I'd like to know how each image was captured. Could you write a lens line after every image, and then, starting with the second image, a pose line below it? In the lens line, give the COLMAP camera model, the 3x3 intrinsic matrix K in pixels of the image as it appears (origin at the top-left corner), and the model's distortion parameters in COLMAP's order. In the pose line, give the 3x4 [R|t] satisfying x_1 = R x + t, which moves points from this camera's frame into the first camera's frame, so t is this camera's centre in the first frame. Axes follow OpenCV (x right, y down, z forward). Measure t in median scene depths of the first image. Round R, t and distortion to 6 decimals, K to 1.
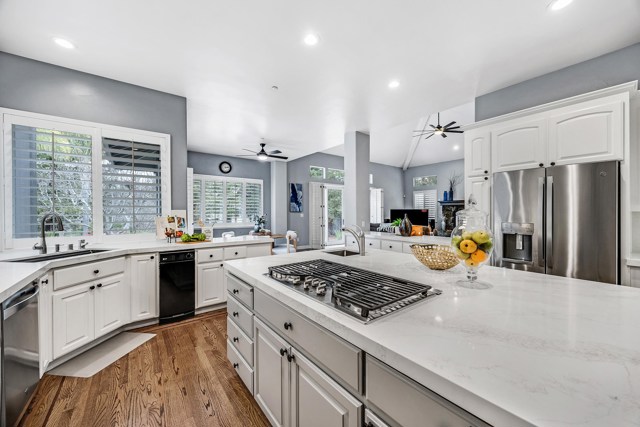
lens RADIAL K [[245.2, 0, 320.0], [0, 245.2, 213.5], [0, 0, 1]] dist [0.001010, 0.000100]
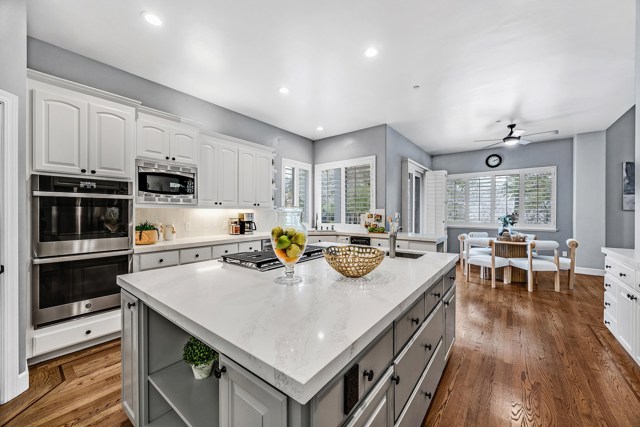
lens RADIAL K [[245.2, 0, 320.0], [0, 245.2, 213.5], [0, 0, 1]] dist [0.001010, 0.000100]
pose [[0.244899, 0.009986, -0.969497, 0.674673], [-0.007324, 0.999937, 0.008449, 0.000884], [0.969521, 0.005031, 0.244957, 0.353973]]
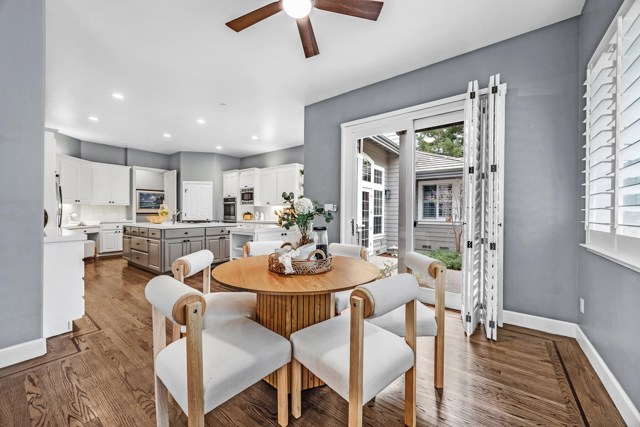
lens RADIAL K [[245.2, 0, 320.0], [0, 245.2, 213.5], [0, 0, 1]] dist [0.001010, 0.000100]
pose [[-0.964302, 0.000125, -0.264806, -0.328109], [-0.000465, 0.999998, 0.002168, 0.053352], [0.264806, 0.002213, -0.964299, 2.287720]]
